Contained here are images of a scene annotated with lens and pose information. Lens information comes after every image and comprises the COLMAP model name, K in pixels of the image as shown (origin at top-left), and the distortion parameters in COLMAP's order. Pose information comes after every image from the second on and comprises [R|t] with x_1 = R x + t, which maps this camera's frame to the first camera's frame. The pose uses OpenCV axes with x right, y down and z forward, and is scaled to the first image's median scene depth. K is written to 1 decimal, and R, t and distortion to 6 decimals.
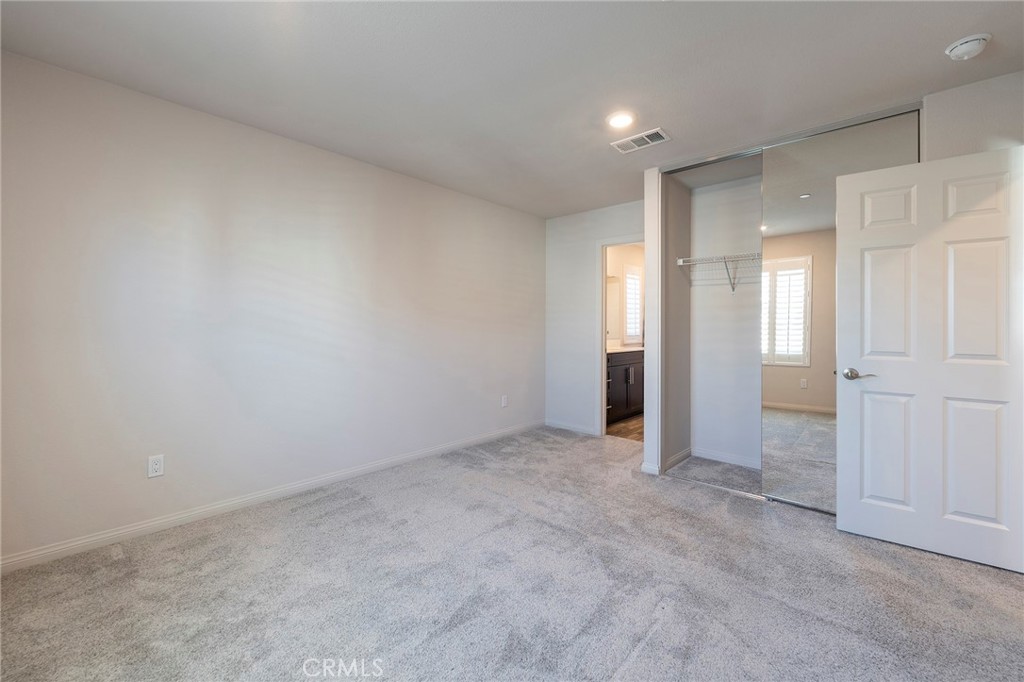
lens RADIAL K [[420.1, 0, 511.2], [0, 420.1, 331.9], [0, 0, 1]] dist [0.001324, -0.001564]
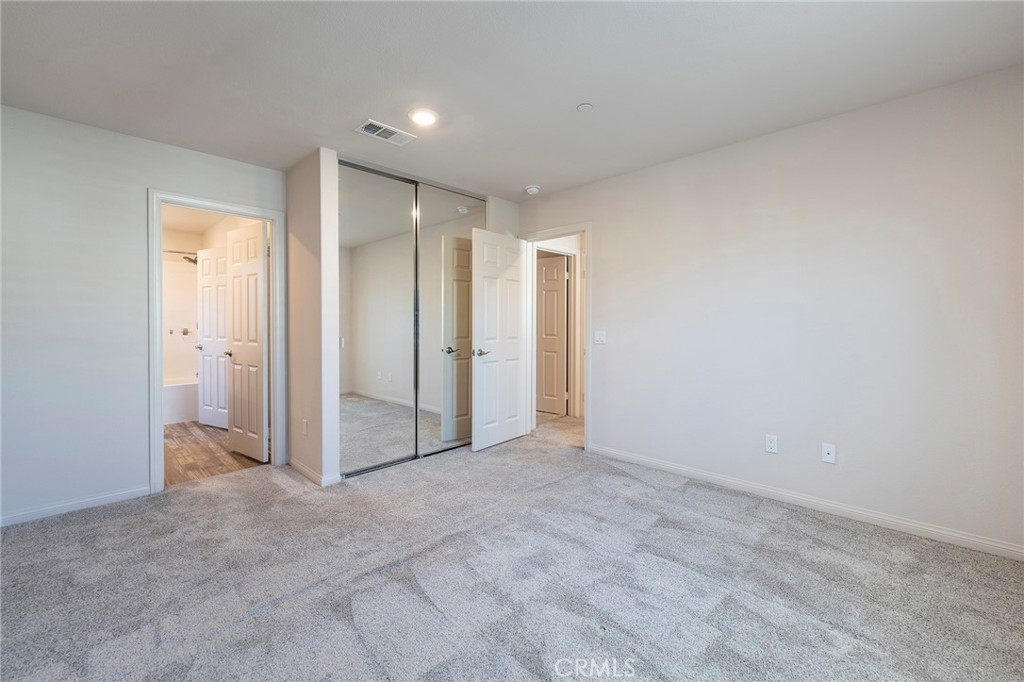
lens RADIAL K [[420.1, 0, 511.2], [0, 420.1, 333.4], [0, 0, 1]] dist [0.001324, -0.001564]
pose [[0.030918, -0.027642, 0.999140, -0.802494], [0.014042, 0.999531, 0.027219, -0.015746], [-0.999423, 0.013188, 0.031292, 0.825654]]
